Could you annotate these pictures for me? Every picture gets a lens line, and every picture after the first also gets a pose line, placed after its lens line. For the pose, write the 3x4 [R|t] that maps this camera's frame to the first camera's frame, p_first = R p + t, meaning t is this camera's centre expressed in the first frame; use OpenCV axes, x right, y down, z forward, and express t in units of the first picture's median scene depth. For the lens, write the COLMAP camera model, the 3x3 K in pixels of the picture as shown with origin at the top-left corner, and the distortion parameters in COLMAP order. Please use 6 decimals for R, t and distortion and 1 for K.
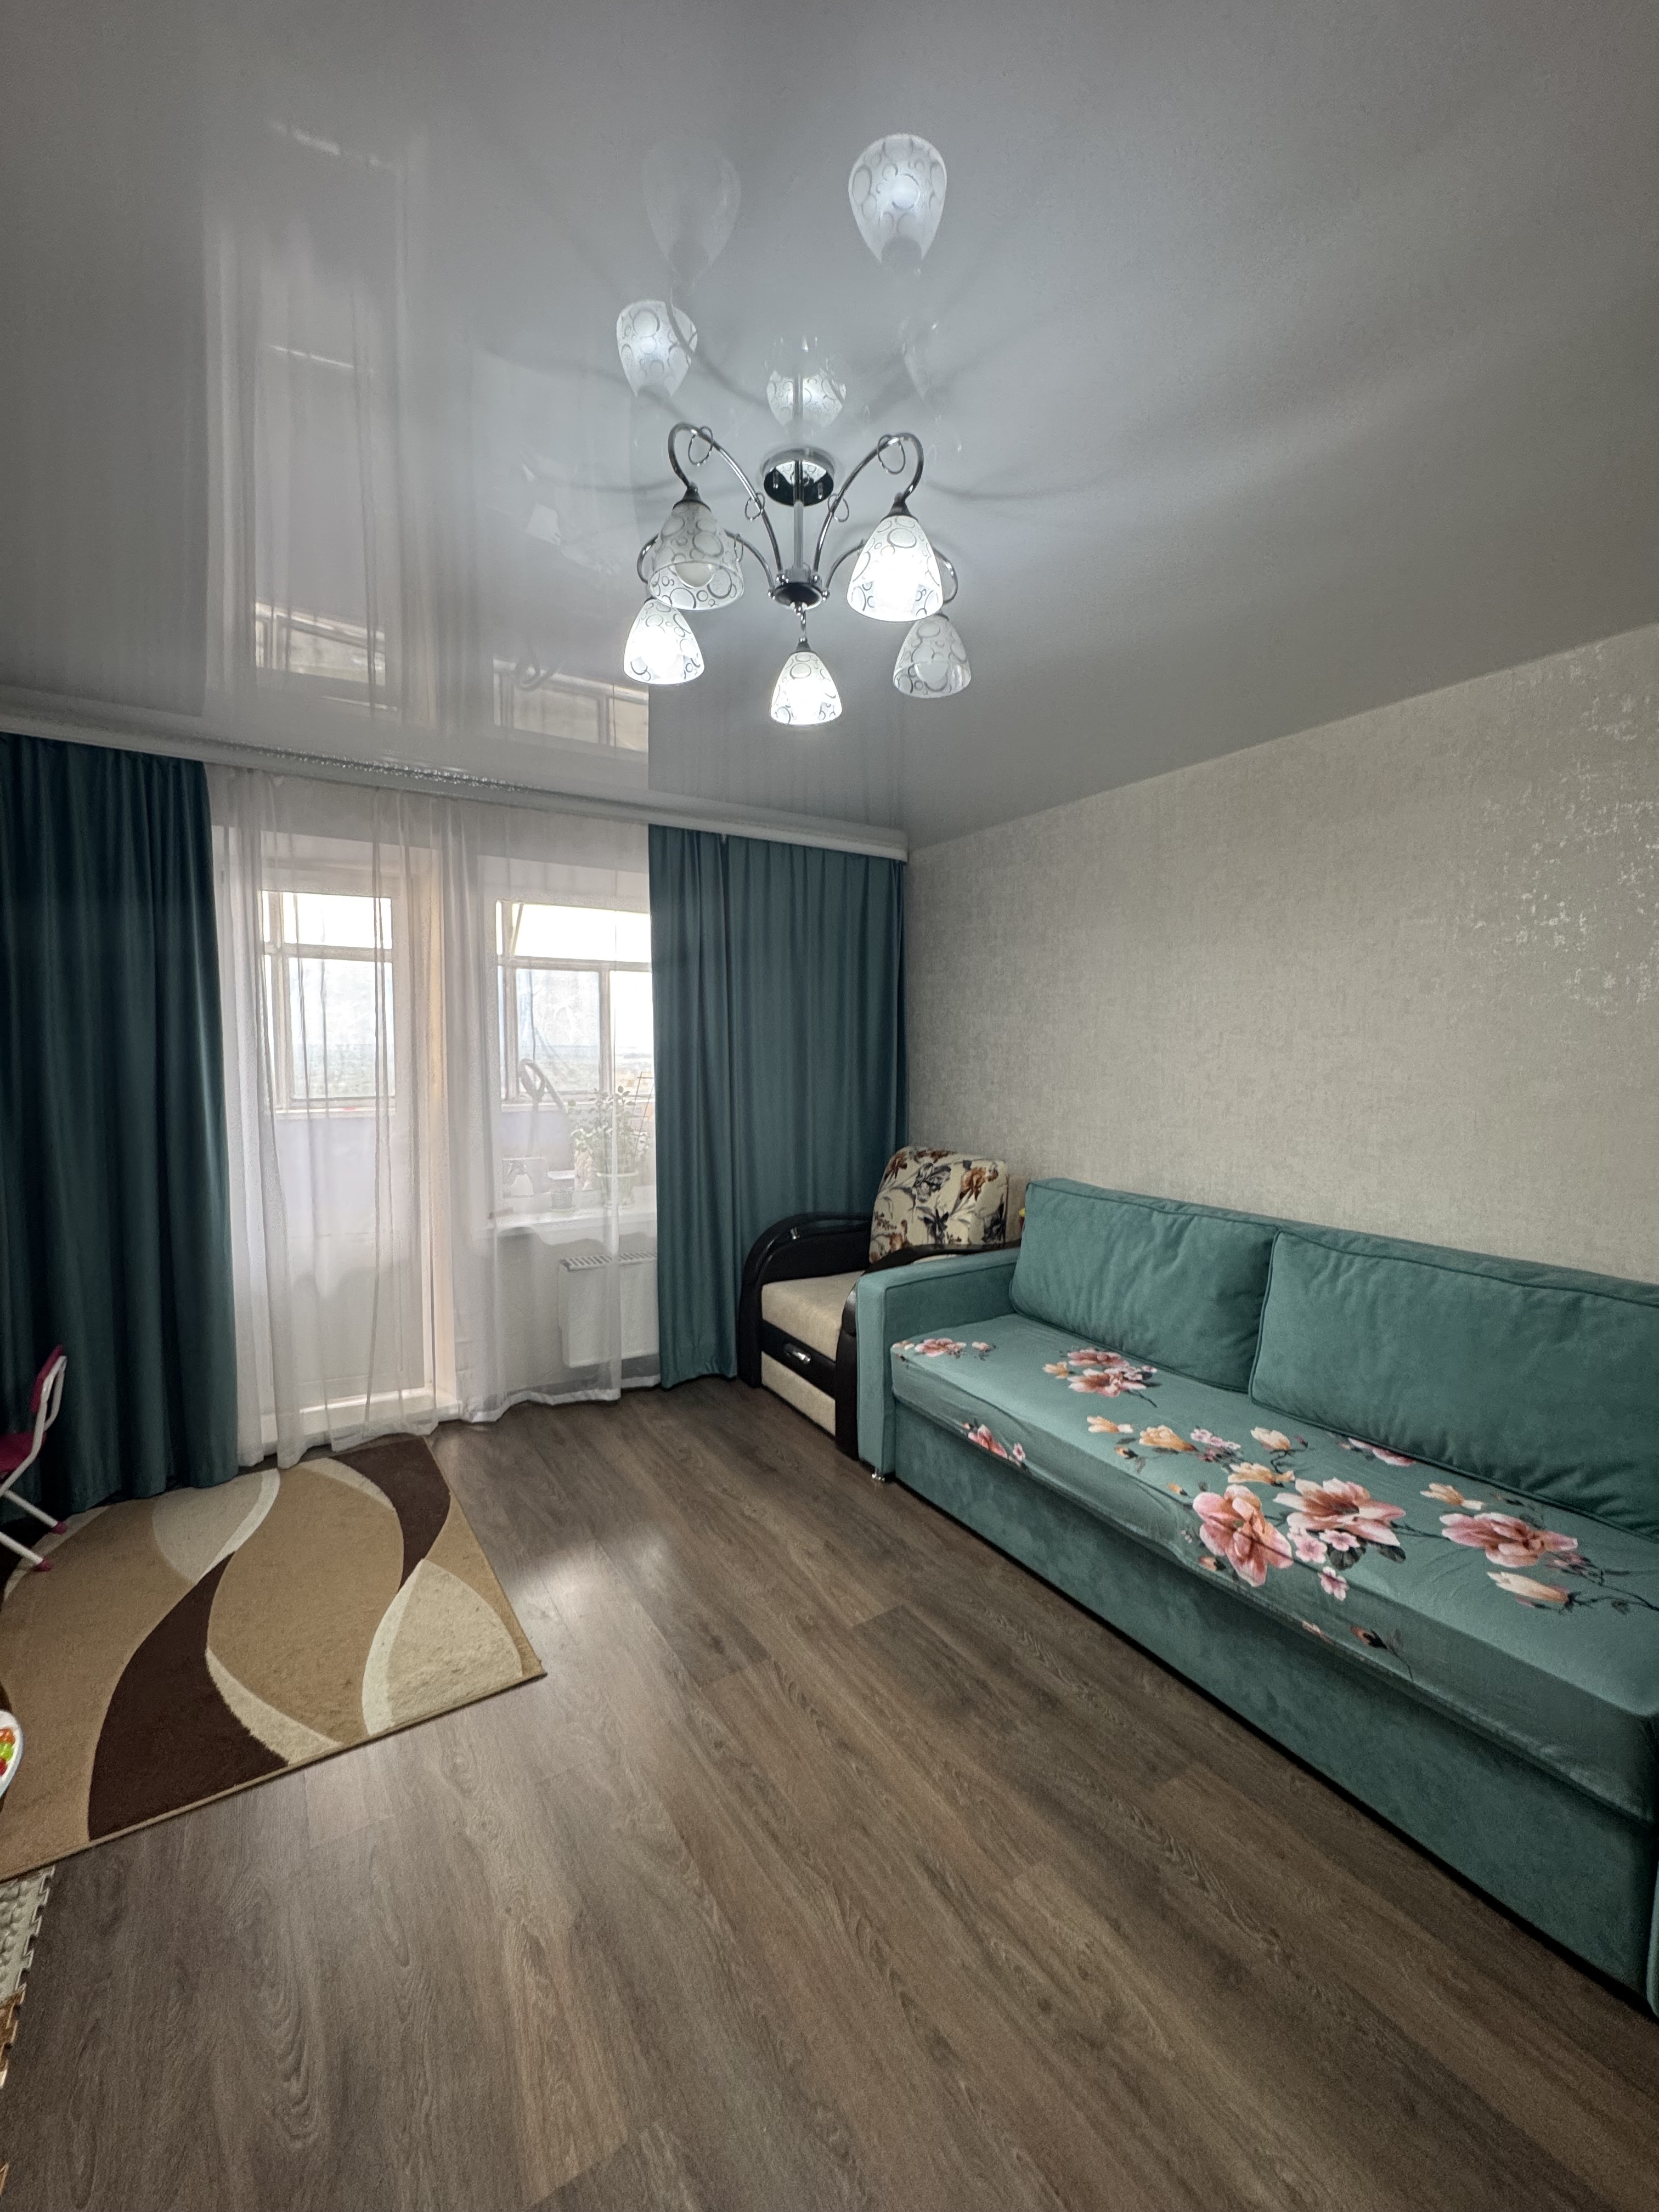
lens RADIAL K [[881.5, 0, 831.8], [0, 881.5, 1103.5], [0, 0, 1]] dist [-0.004122, 0.001040]
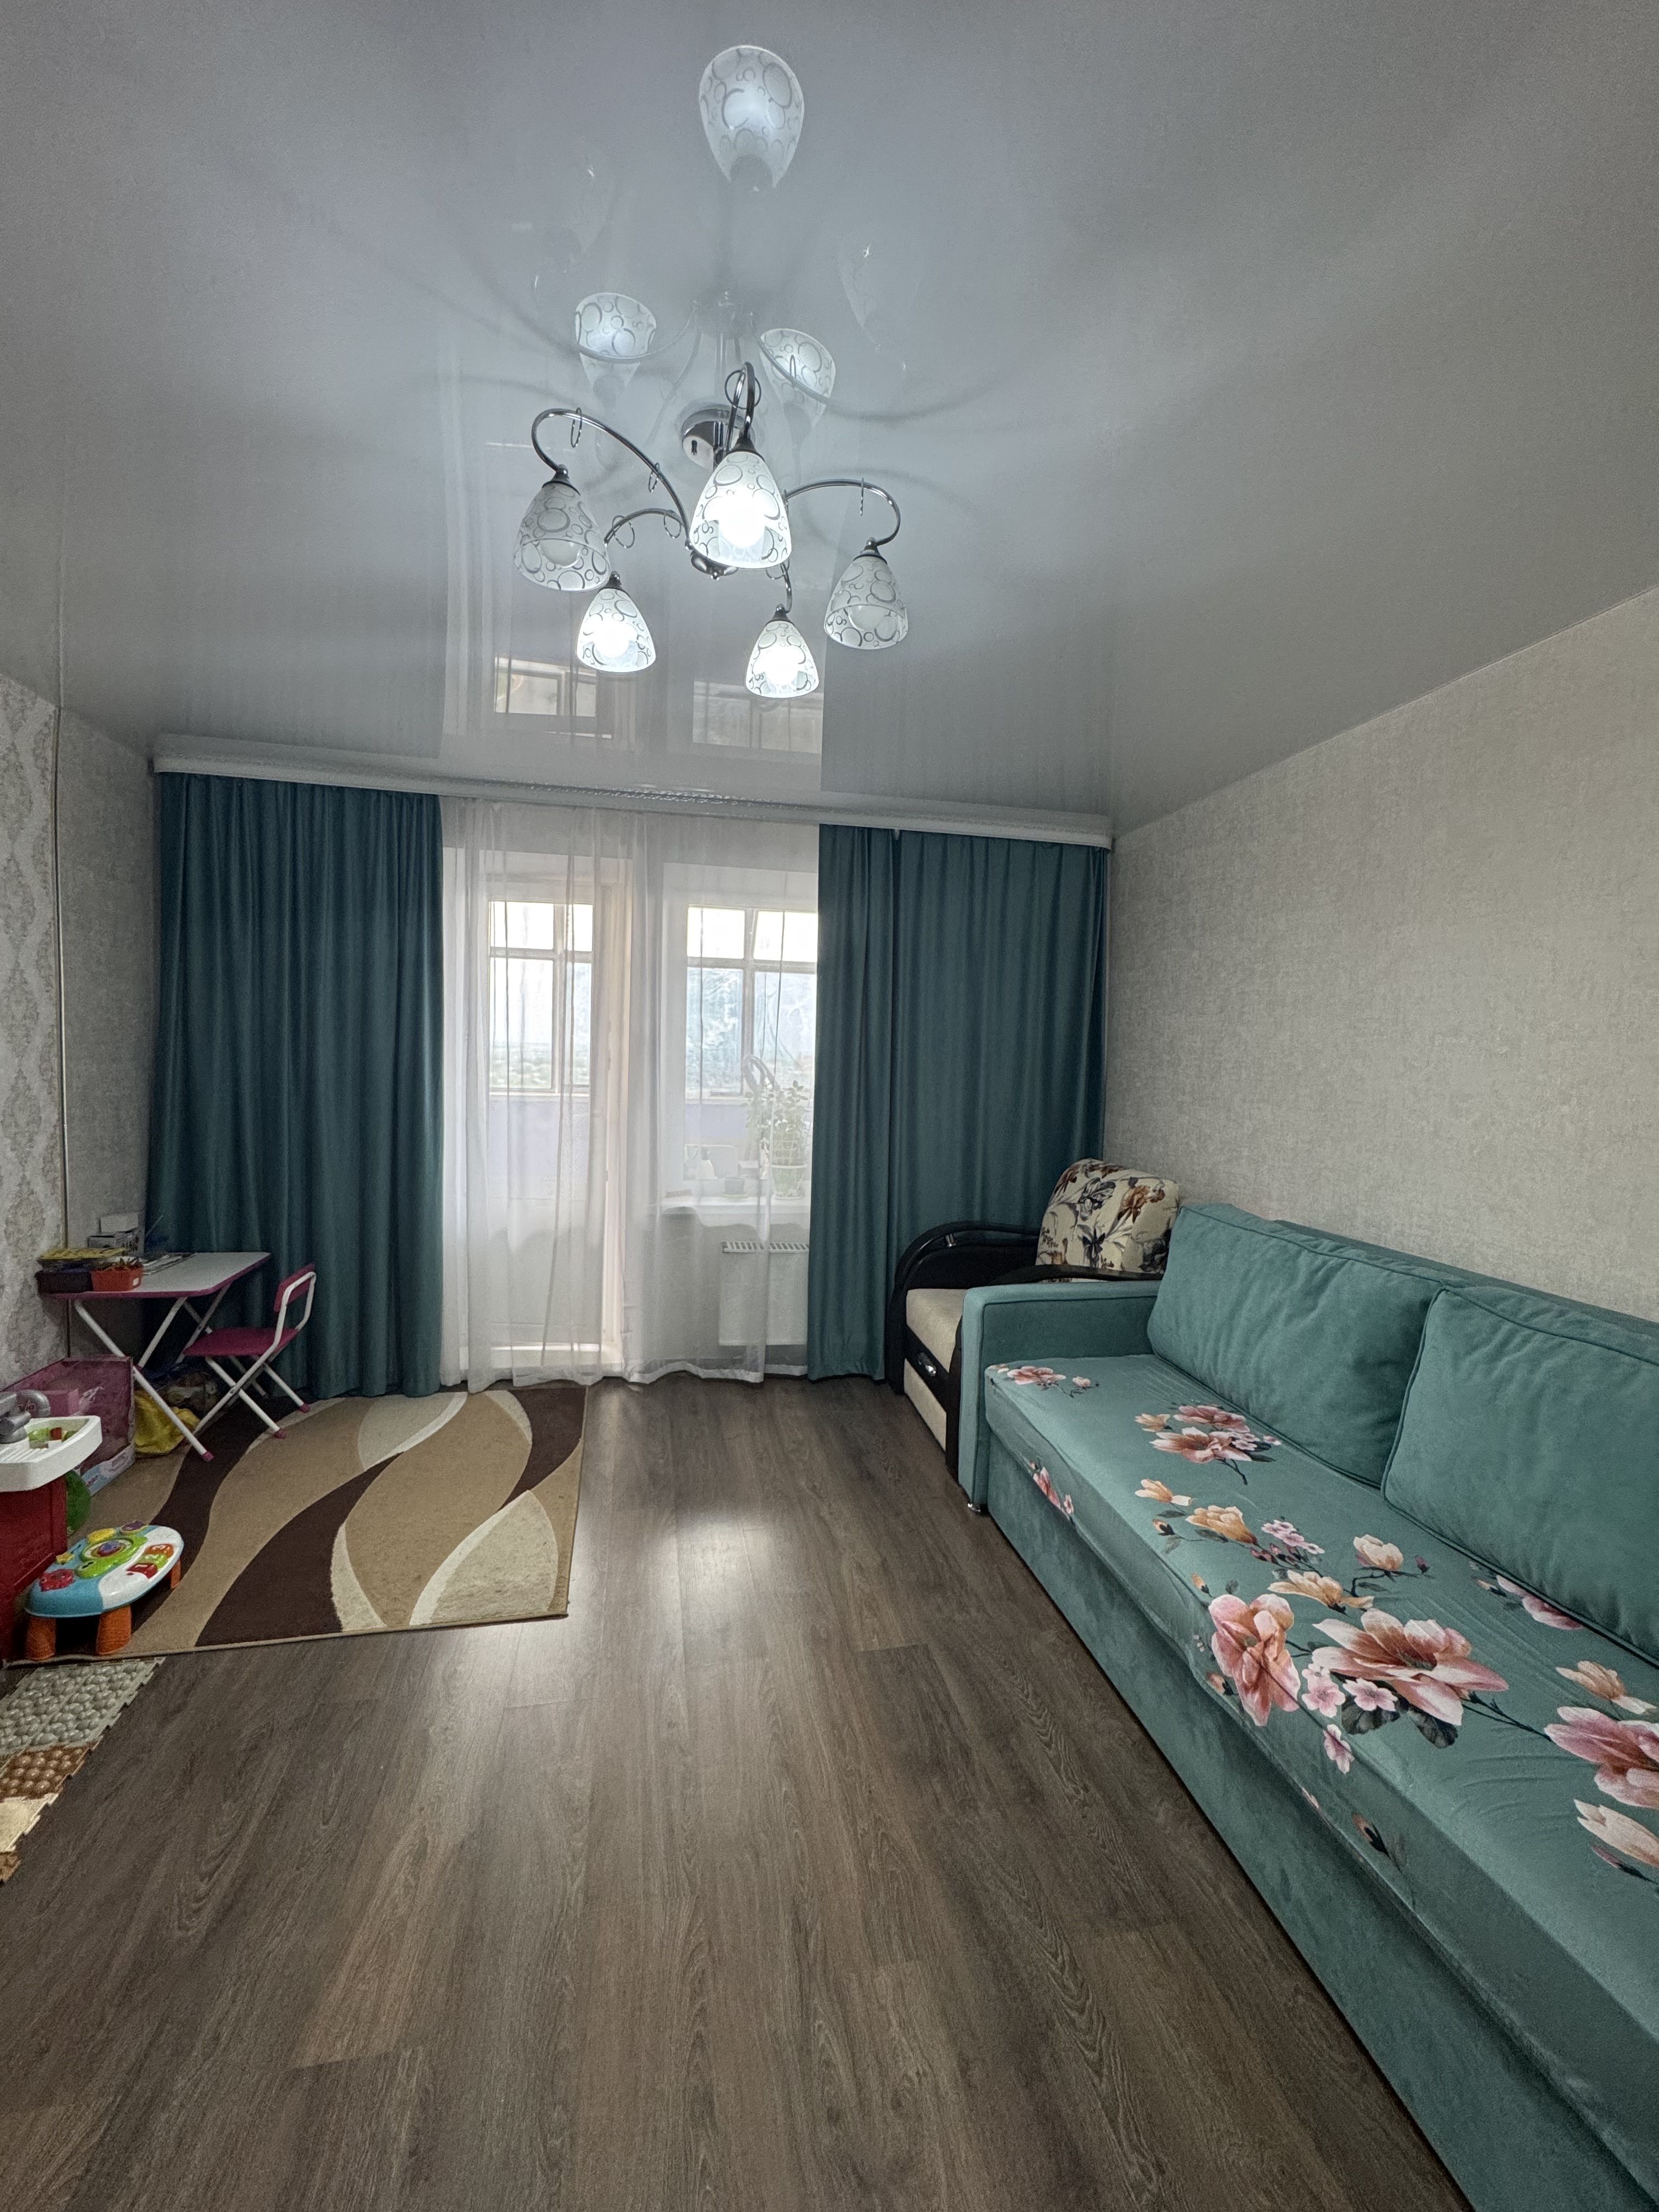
lens RADIAL K [[881.5, 0, 832.3], [0, 881.5, 1104.5], [0, 0, 1]] dist [-0.004122, 0.001040]
pose [[0.931535, 0.045902, -0.360744, 0.287013], [-0.050459, 0.998721, -0.003217, 0.014272], [0.360135, 0.021199, 0.932659, 0.092107]]
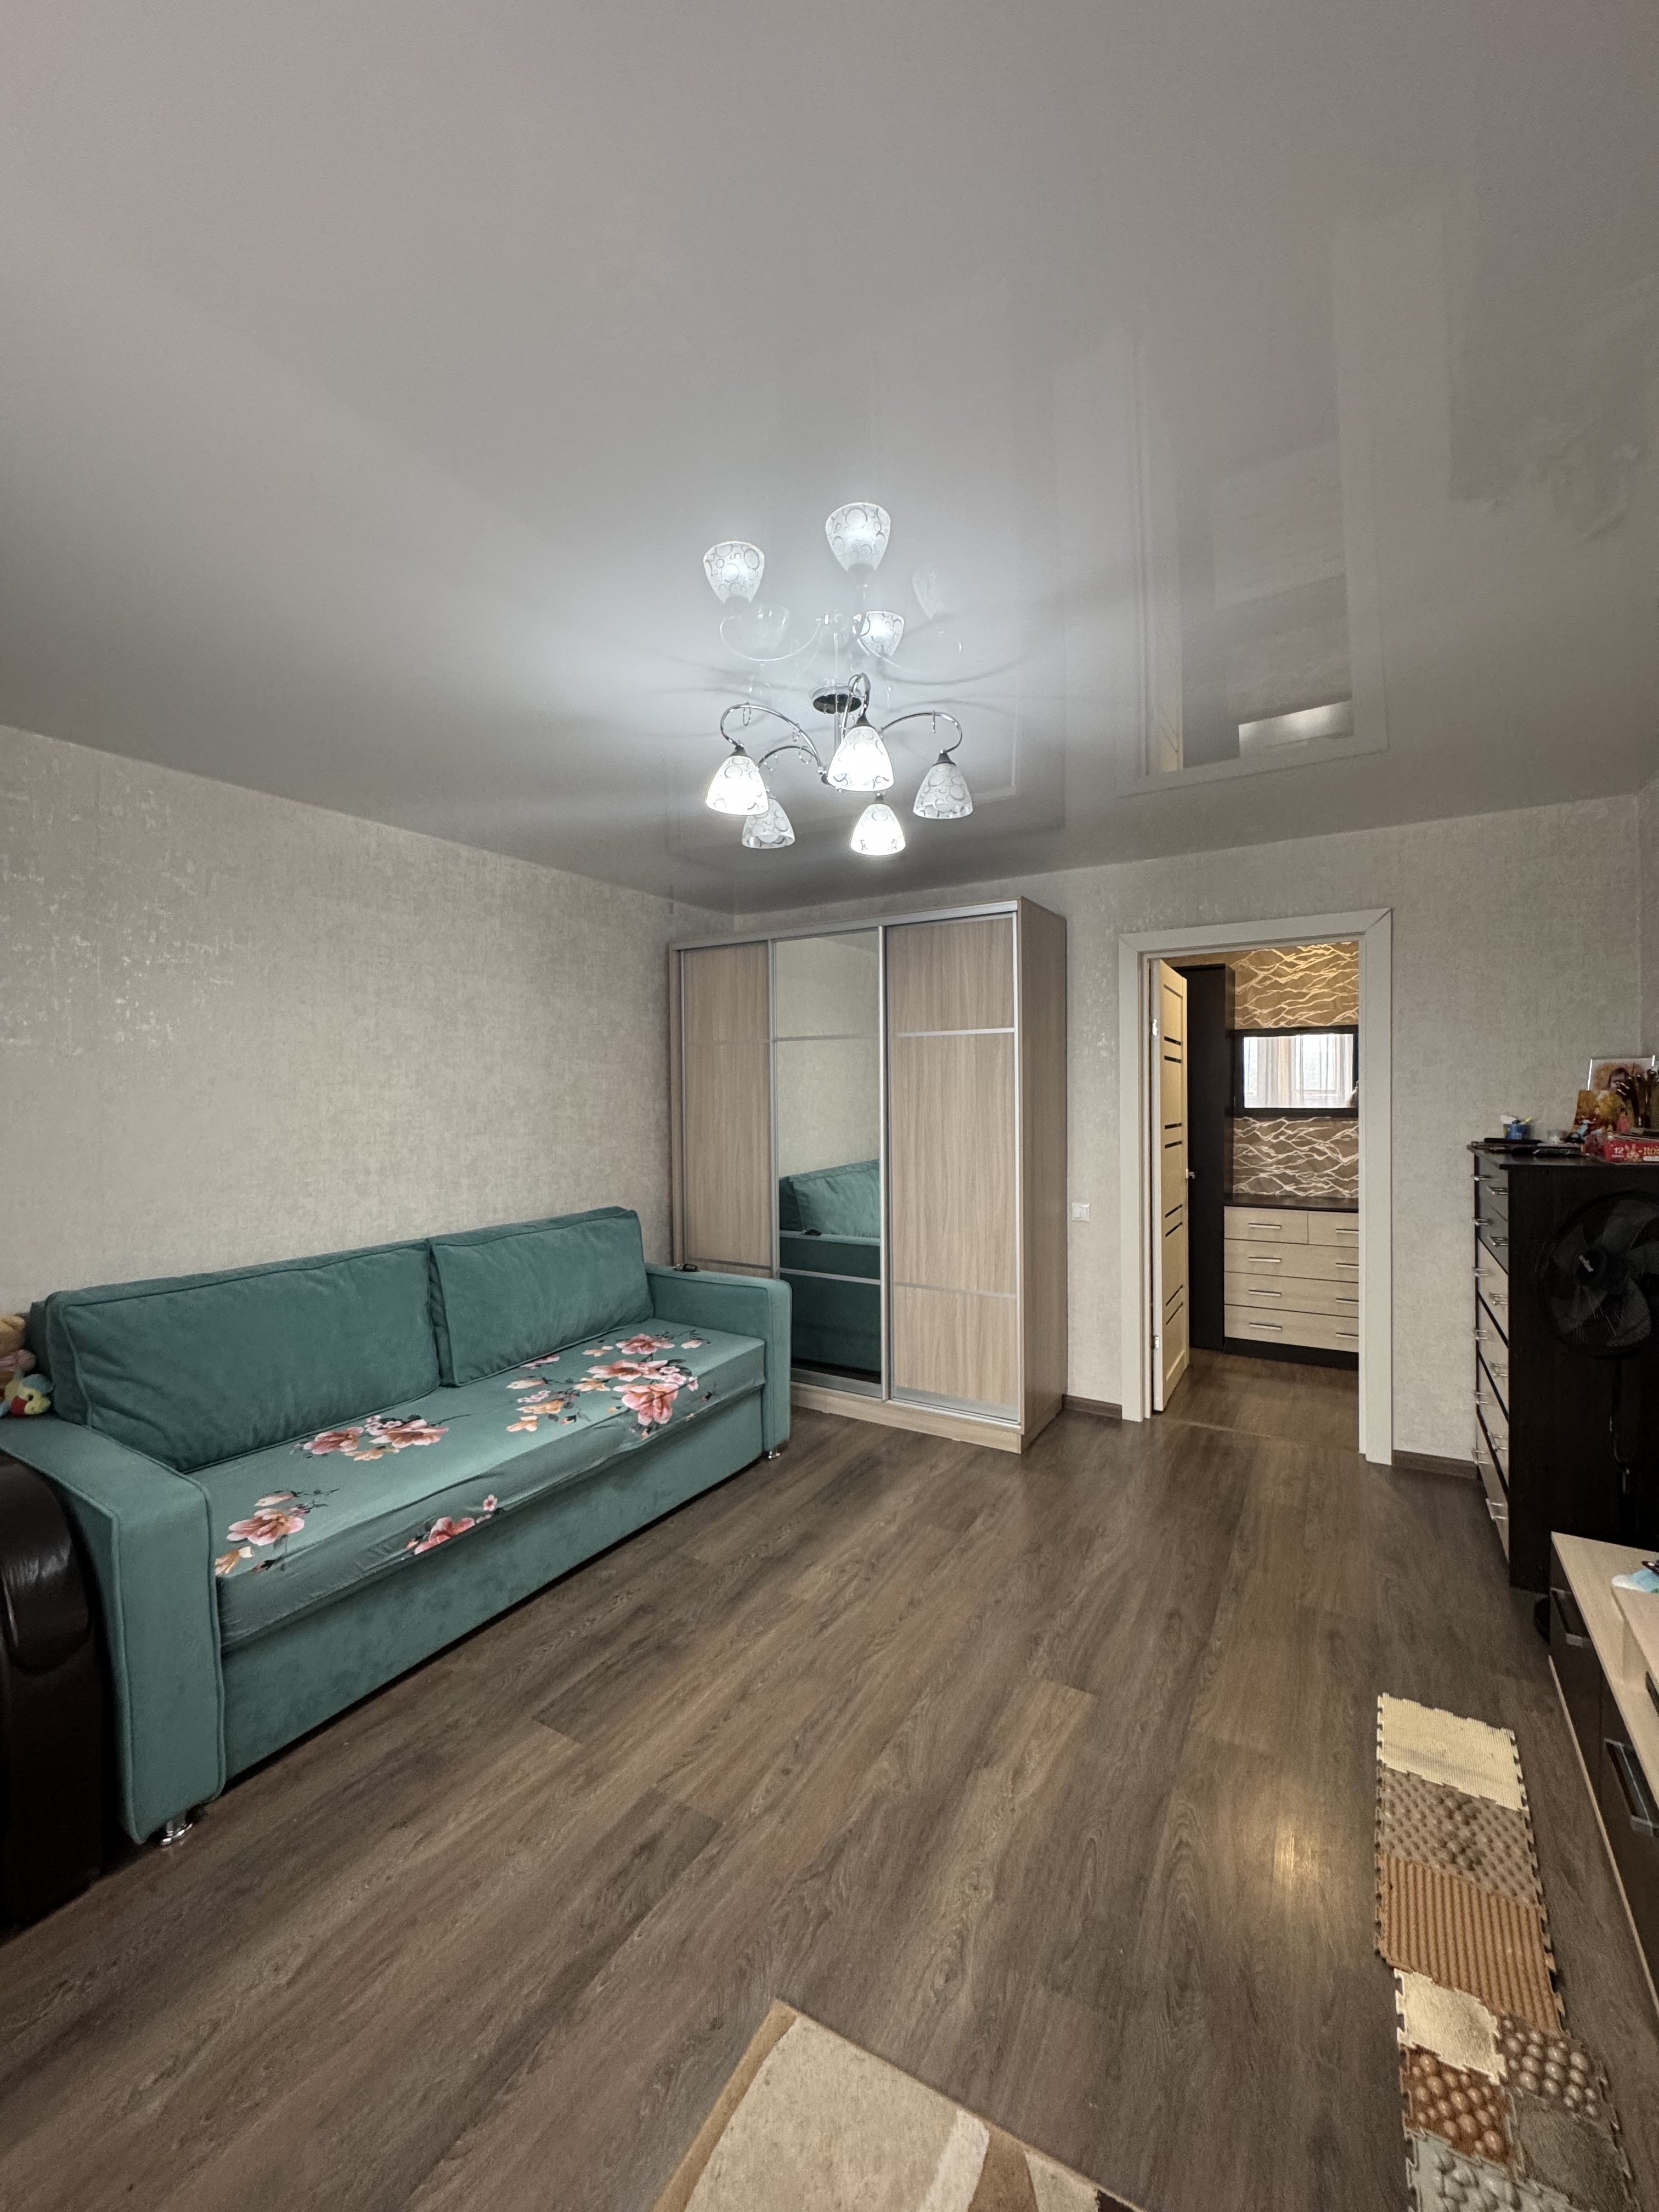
lens RADIAL K [[881.5, 0, 829.9], [0, 881.5, 1104.7], [0, 0, 1]] dist [-0.004122, 0.001040]
pose [[-0.444488, -0.016868, 0.895626, -0.822237], [0.064215, 0.996650, 0.050640, -0.074144], [-0.893480, 0.080021, -0.441916, 1.046248]]
